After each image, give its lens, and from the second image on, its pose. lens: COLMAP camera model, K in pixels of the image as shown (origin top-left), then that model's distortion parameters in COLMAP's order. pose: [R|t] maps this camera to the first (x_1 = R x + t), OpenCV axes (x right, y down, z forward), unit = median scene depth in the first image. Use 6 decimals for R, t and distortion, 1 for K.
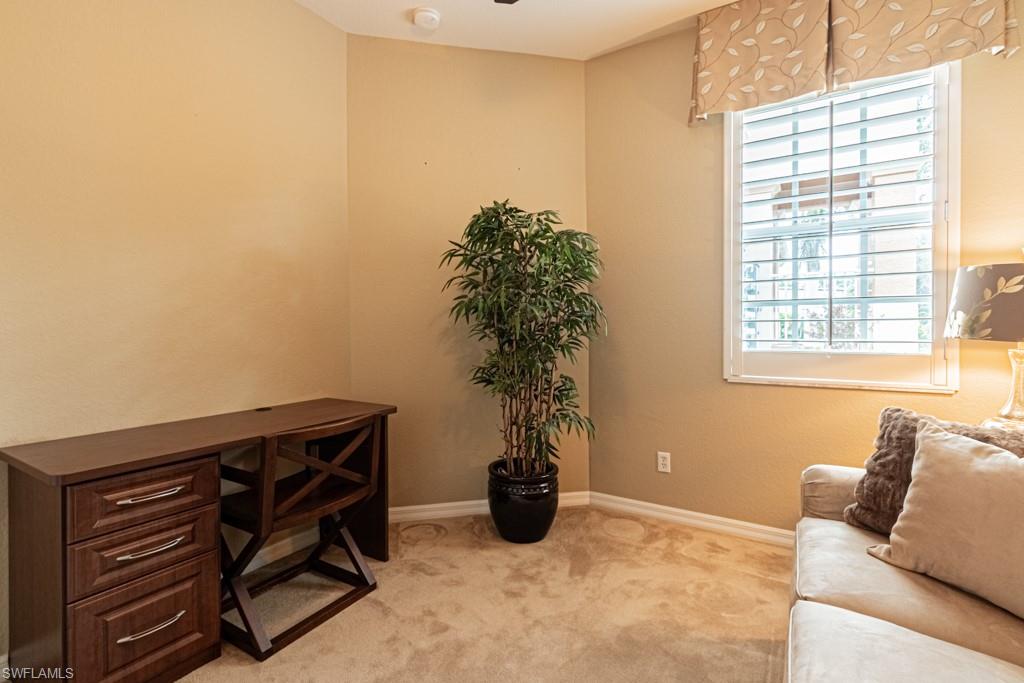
lens RADIAL K [[463.4, 0, 495.8], [0, 463.4, 333.2], [0, 0, 1]] dist [0.001786, -0.001183]
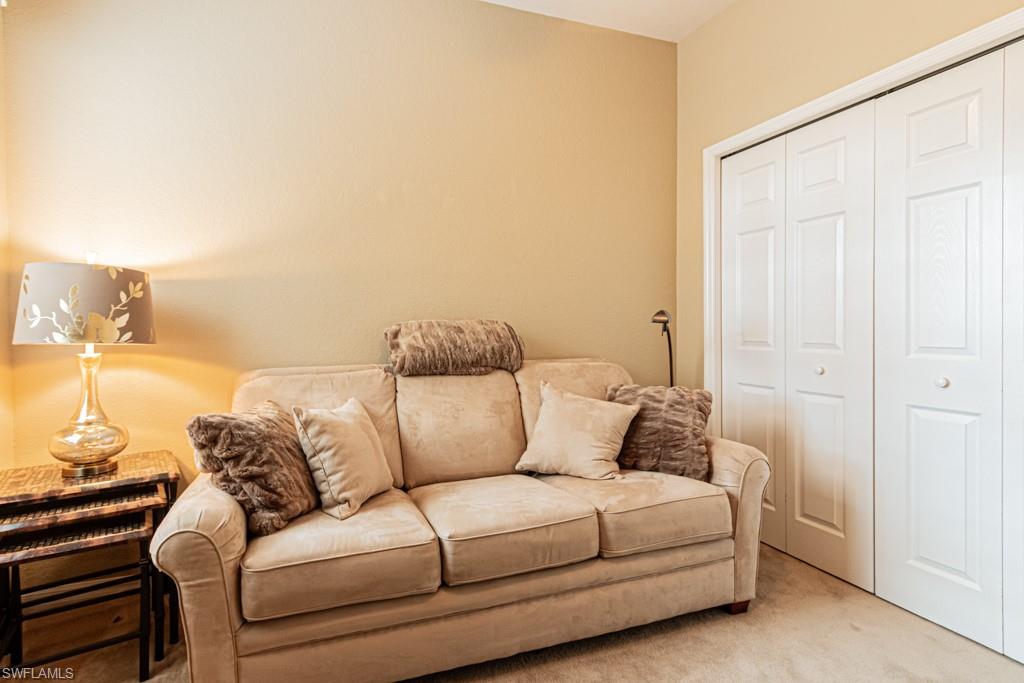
lens RADIAL K [[473.3, 0, 494.7], [0, 473.3, 331.9], [0, 0, 1]] dist [0.003303, 0.000294]
pose [[-0.782315, -0.000047, 0.622882, -0.136891], [0.019677, 0.999499, 0.024788, -0.014038], [-0.622572, 0.031648, -0.781923, 0.926357]]
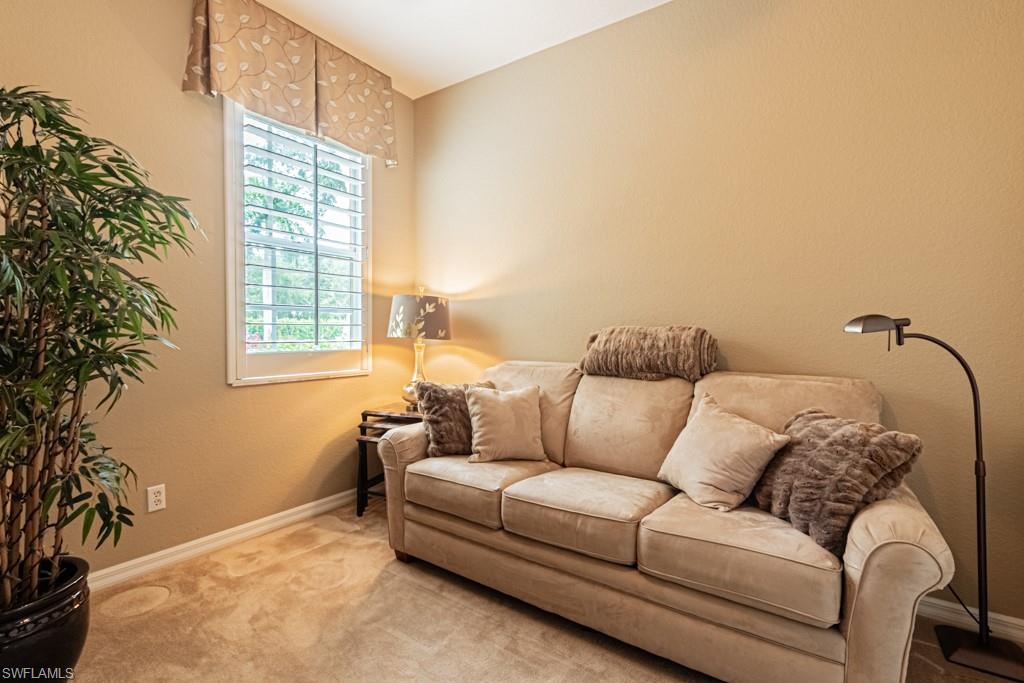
lens RADIAL K [[478.7, 0, 515.2], [0, 478.7, 351.2], [0, 0, 1]] dist [0.001801, -0.000178]
pose [[0.025367, -0.037715, 0.998966, -0.522068], [0.006293, 0.999274, 0.037567, -0.002028], [-0.999658, 0.005334, 0.025586, 0.430690]]
